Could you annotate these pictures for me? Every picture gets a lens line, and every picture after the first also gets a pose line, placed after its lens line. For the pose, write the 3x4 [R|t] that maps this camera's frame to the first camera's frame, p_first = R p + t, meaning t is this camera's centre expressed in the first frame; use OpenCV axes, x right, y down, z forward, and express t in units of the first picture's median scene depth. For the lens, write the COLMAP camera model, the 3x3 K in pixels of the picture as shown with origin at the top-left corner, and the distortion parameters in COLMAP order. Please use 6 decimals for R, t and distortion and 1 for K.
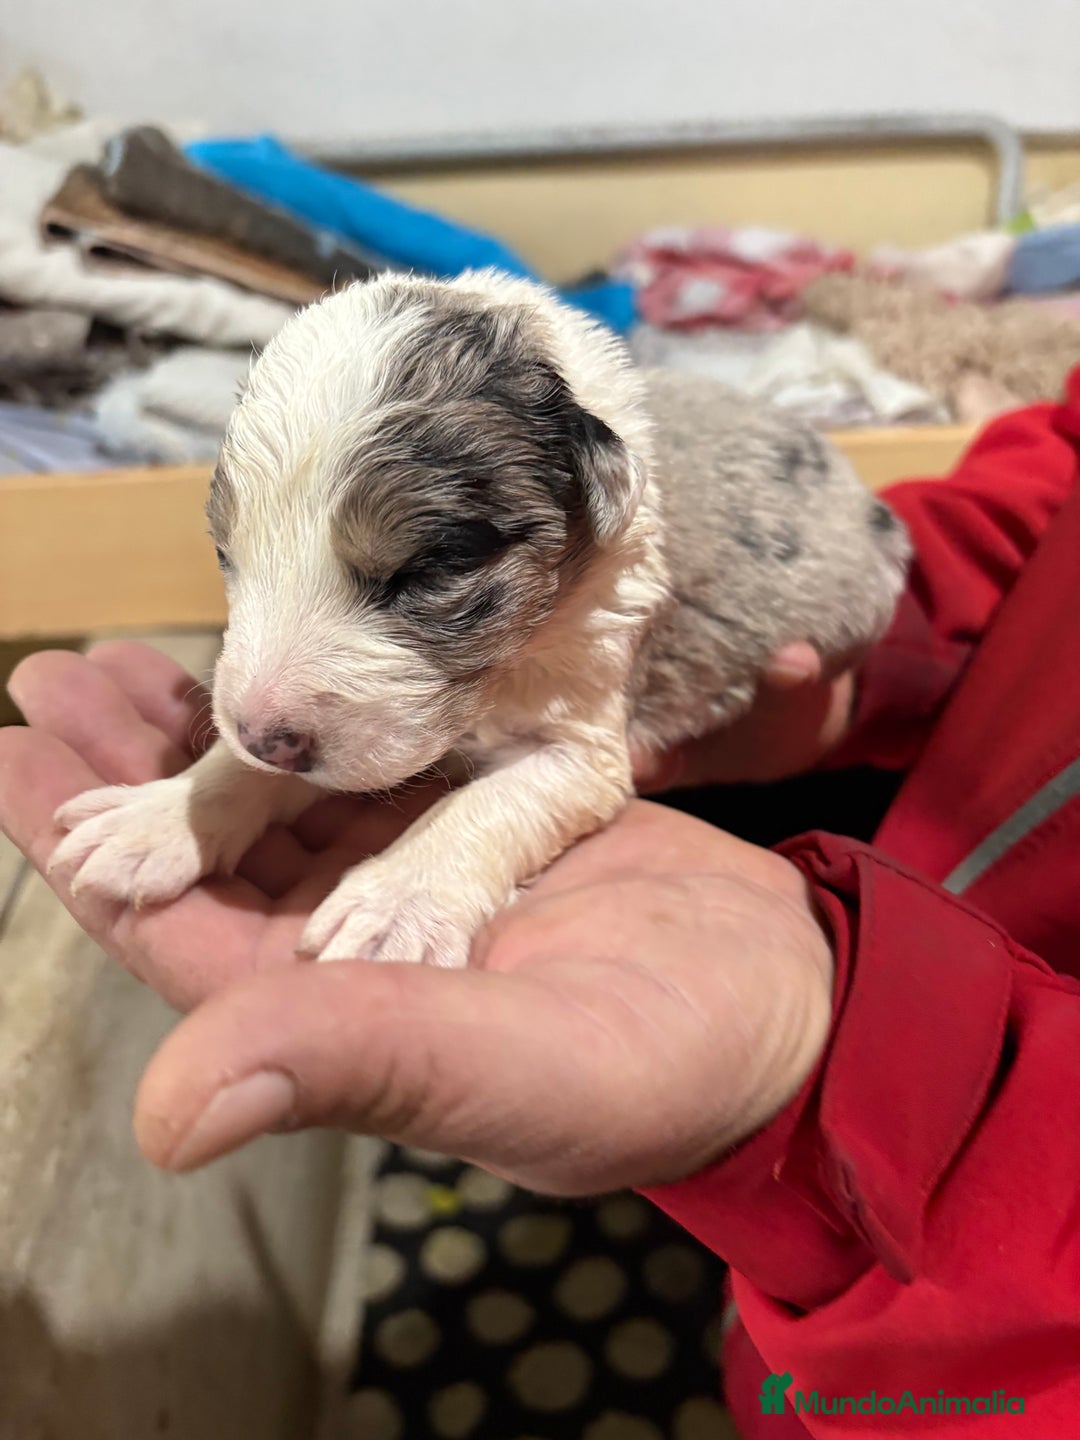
lens RADIAL K [[1158.7, 0, 532.5], [0, 1158.7, 730.8], [0, 0, 1]] dist [-0.024454, 0.032328]
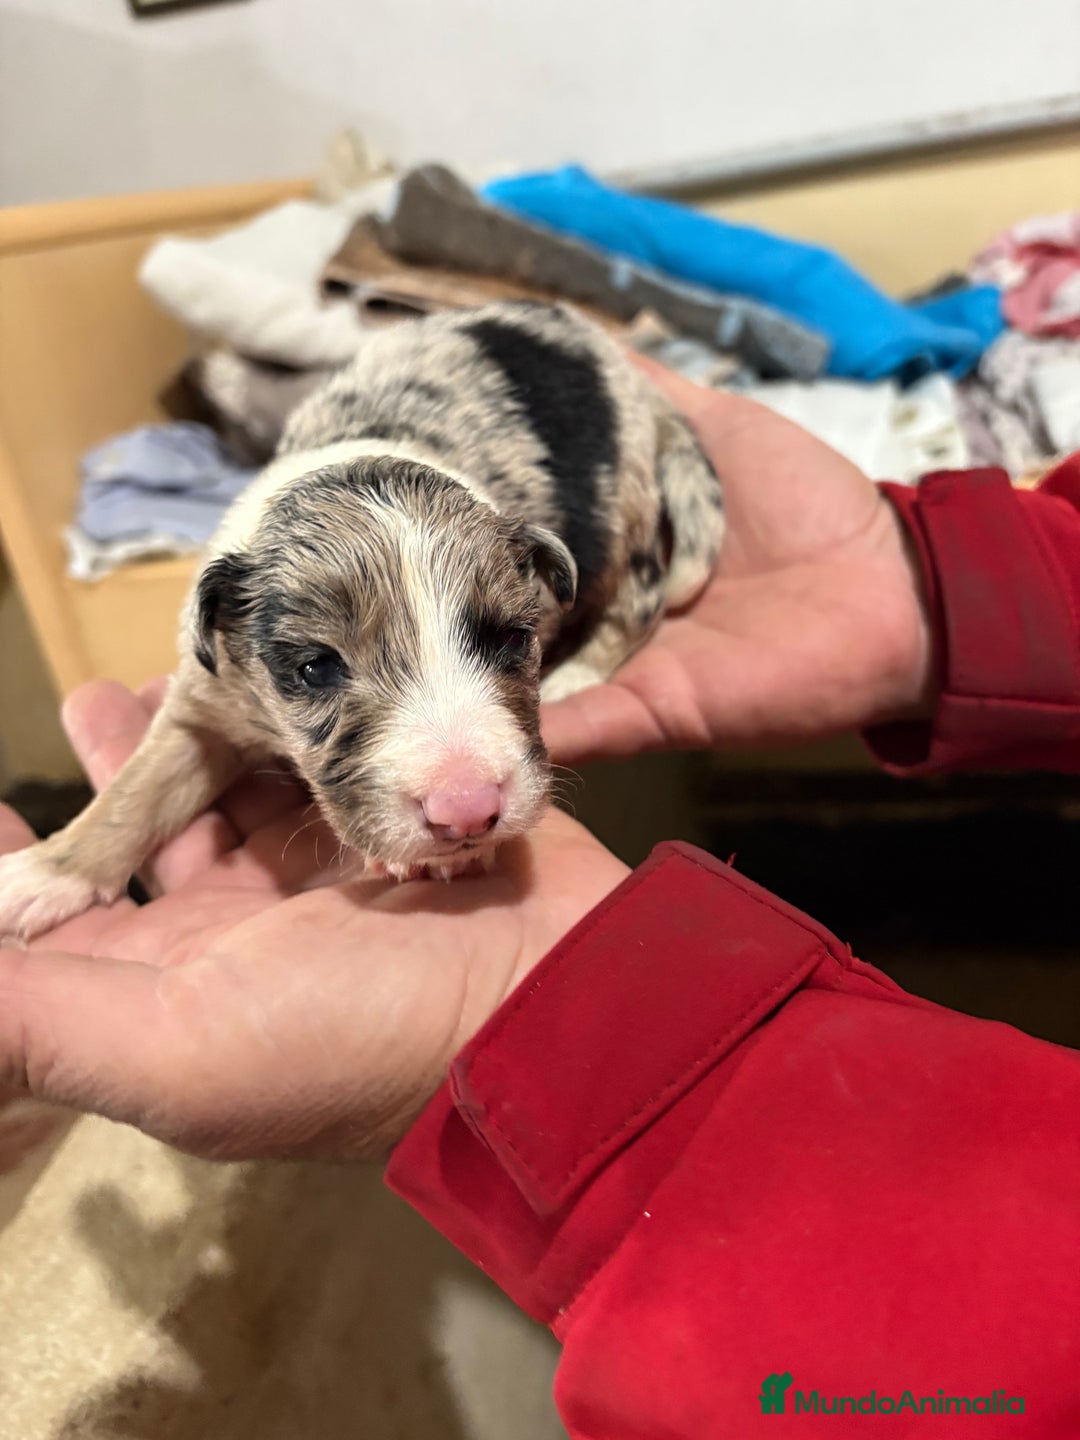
lens RADIAL K [[1158.7, 0, 540.8], [0, 1158.7, 716.1], [0, 0, 1]] dist [-0.024454, 0.032328]
pose [[0.959198, 0.009484, -0.282576, 0.011710], [-0.019469, 0.999281, -0.032547, -0.057276], [0.282064, 0.036721, 0.958693, 0.157467]]
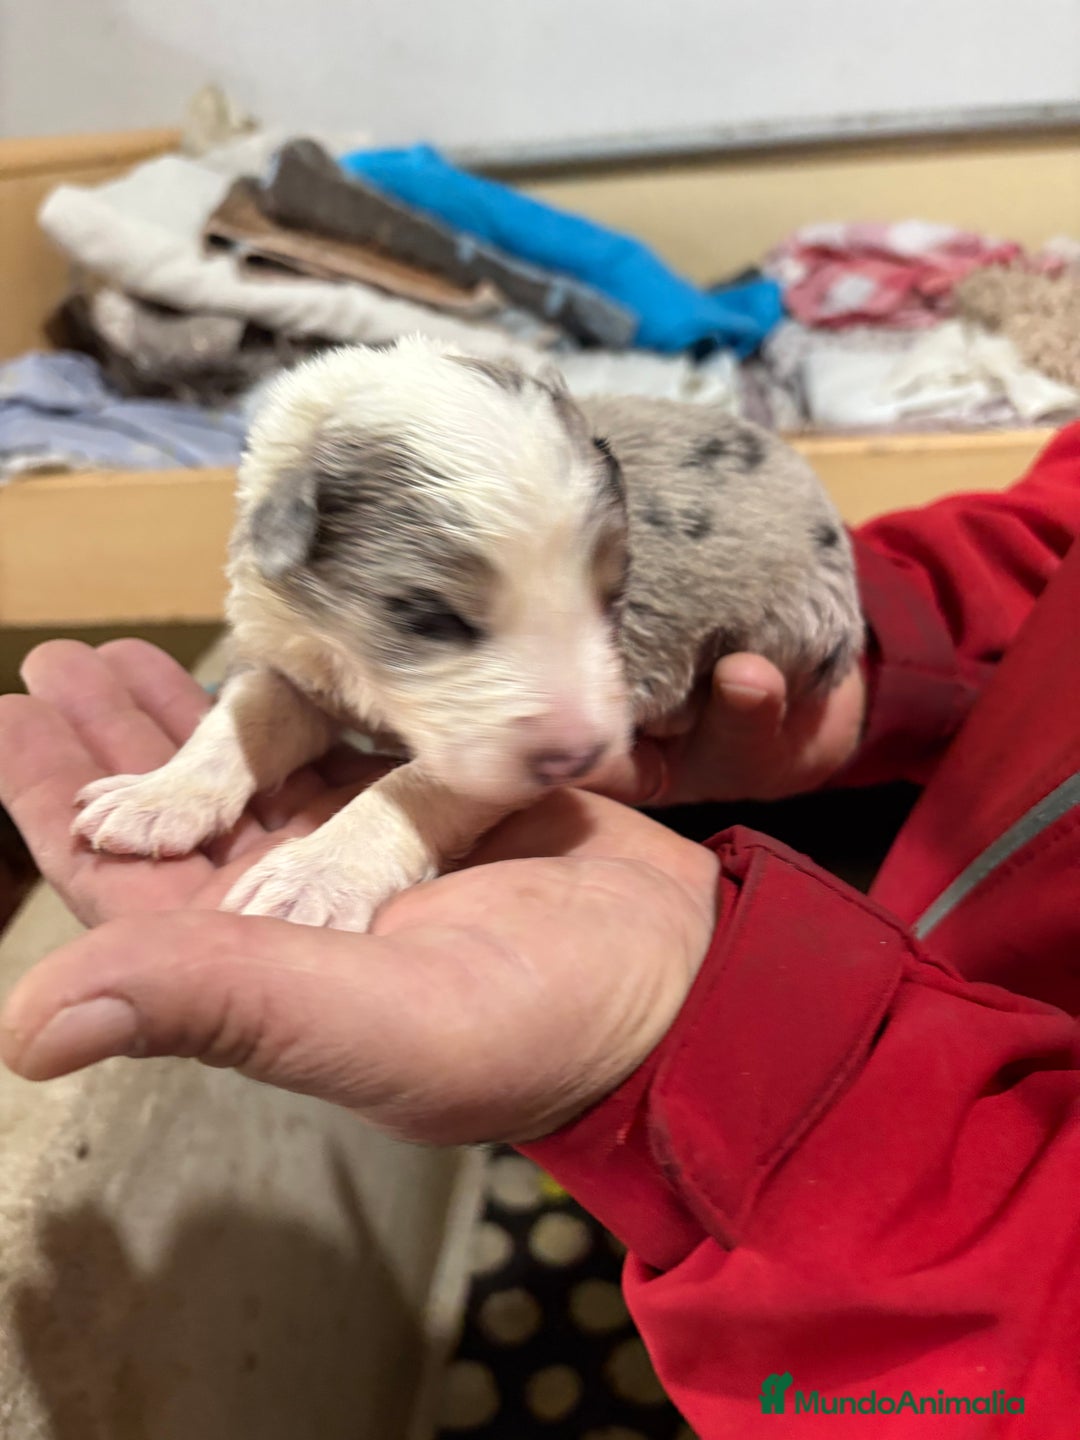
lens RADIAL K [[1158.7, 0, 525.5], [0, 1158.7, 727.7], [0, 0, 1]] dist [-0.024454, 0.032328]
pose [[0.988356, 0.042031, -0.146239, 0.042181], [-0.041717, 0.999116, 0.005213, -0.000946], [0.146329, 0.000949, 0.989235, -0.013927]]
